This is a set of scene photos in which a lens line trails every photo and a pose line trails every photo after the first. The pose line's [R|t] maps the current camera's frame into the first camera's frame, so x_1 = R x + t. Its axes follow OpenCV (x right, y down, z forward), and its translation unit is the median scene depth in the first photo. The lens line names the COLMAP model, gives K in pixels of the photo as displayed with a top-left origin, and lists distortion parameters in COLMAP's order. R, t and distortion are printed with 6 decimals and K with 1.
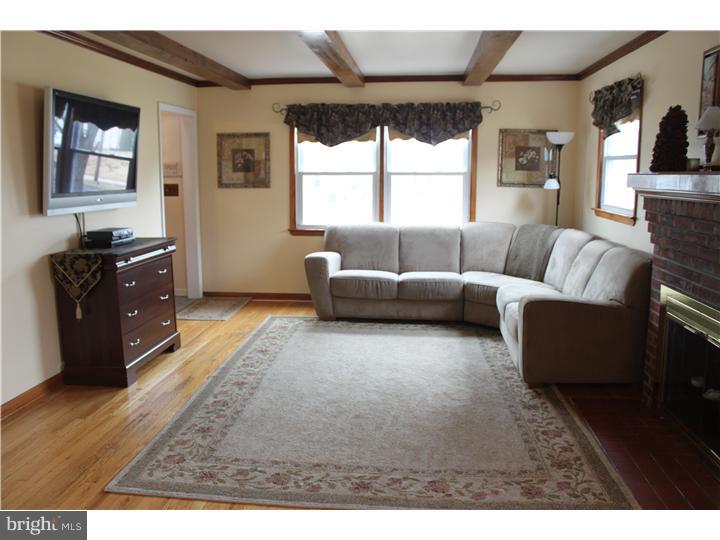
lens RADIAL K [[591.2, 0, 358.7], [0, 591.2, 269.4], [0, 0, 1]] dist [-0.149789, 0.104368]
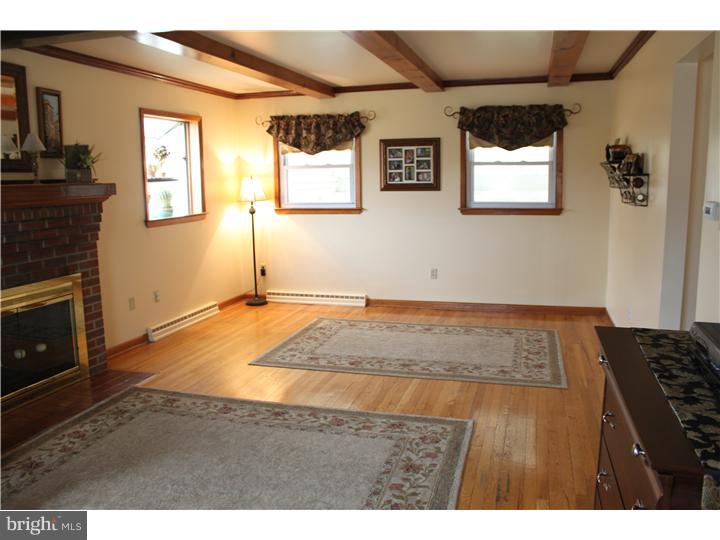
lens RADIAL K [[591.2, 0, 353.0], [0, 591.2, 269.6], [0, 0, 1]] dist [-0.149789, 0.104368]
pose [[-0.980295, -0.009104, 0.197330, -0.282396], [0.052999, 0.950191, 0.307127, -0.229846], [-0.190297, 0.311534, -0.930985, 1.406203]]
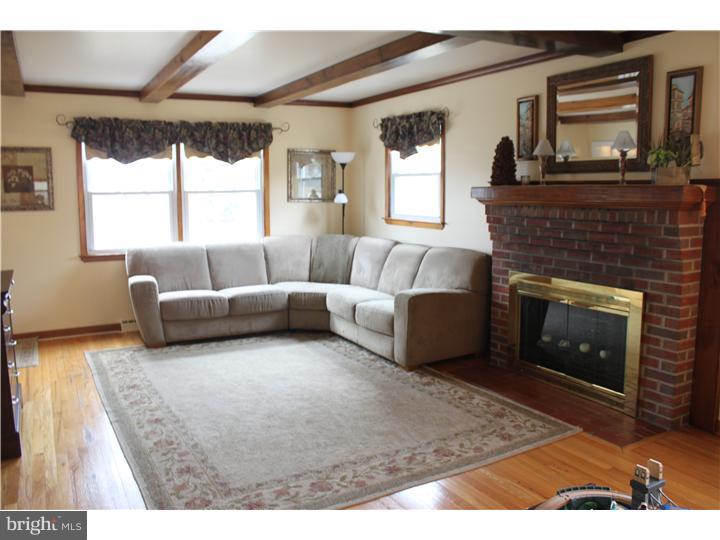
lens RADIAL K [[591.2, 0, 359.0], [0, 591.2, 262.7], [0, 0, 1]] dist [-0.149789, 0.104368]
pose [[0.819273, -0.074479, 0.568547, -0.429822], [0.098309, 0.995092, -0.011307, -0.008625], [-0.564914, 0.065156, 0.822573, 0.066205]]
